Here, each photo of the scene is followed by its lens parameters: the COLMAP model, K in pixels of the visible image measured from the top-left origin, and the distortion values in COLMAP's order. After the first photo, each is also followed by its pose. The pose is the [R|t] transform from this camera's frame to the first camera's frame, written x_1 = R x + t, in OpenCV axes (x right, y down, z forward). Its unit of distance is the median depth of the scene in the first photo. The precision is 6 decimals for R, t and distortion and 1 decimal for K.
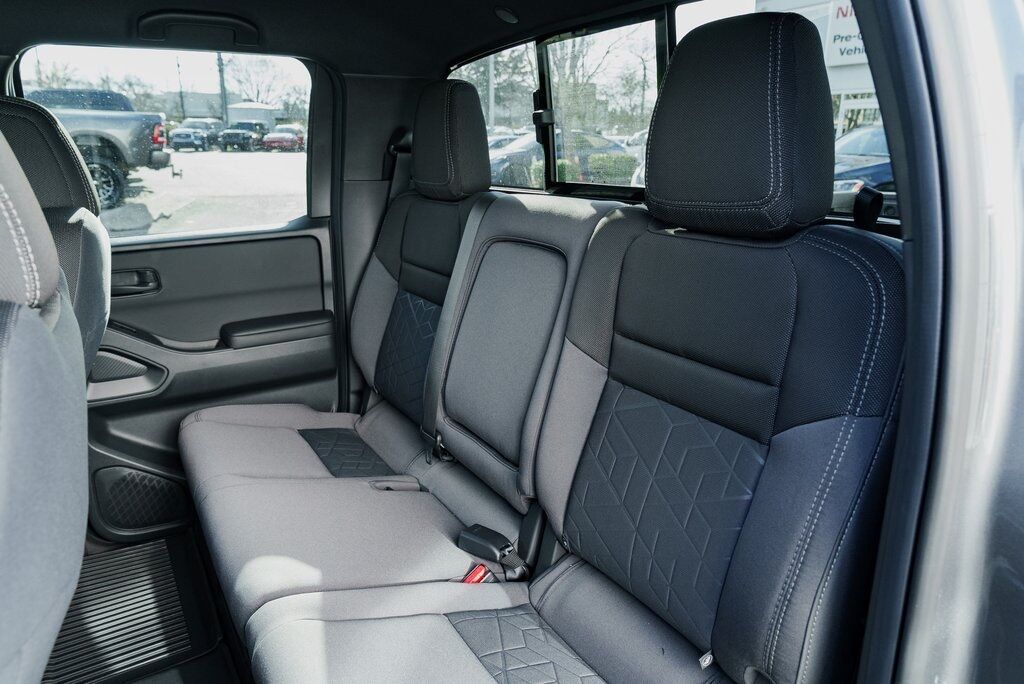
lens RADIAL K [[696.1, 0, 500.4], [0, 696.1, 346.7], [0, 0, 1]] dist [-0.034399, 0.022098]
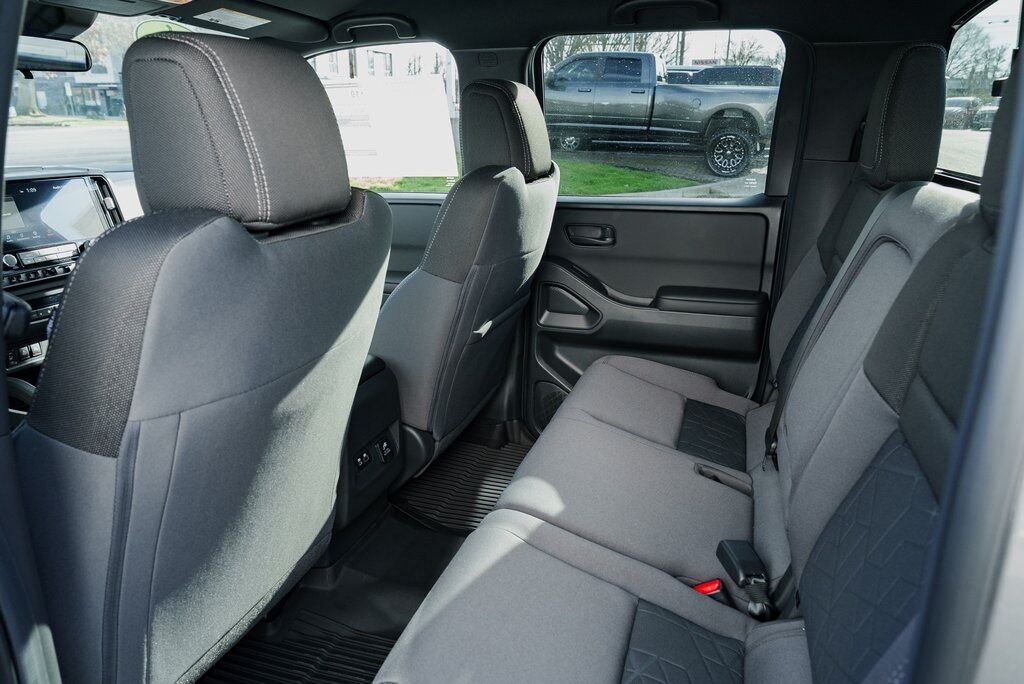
lens RADIAL K [[696.1, 0, 511.6], [0, 696.1, 346.5], [0, 0, 1]] dist [-0.034399, 0.022098]
pose [[0.653157, 0.240871, -0.717891, 0.256185], [-0.216027, 0.967932, 0.128219, -0.030289], [0.725753, 0.071337, 0.684246, 0.098407]]
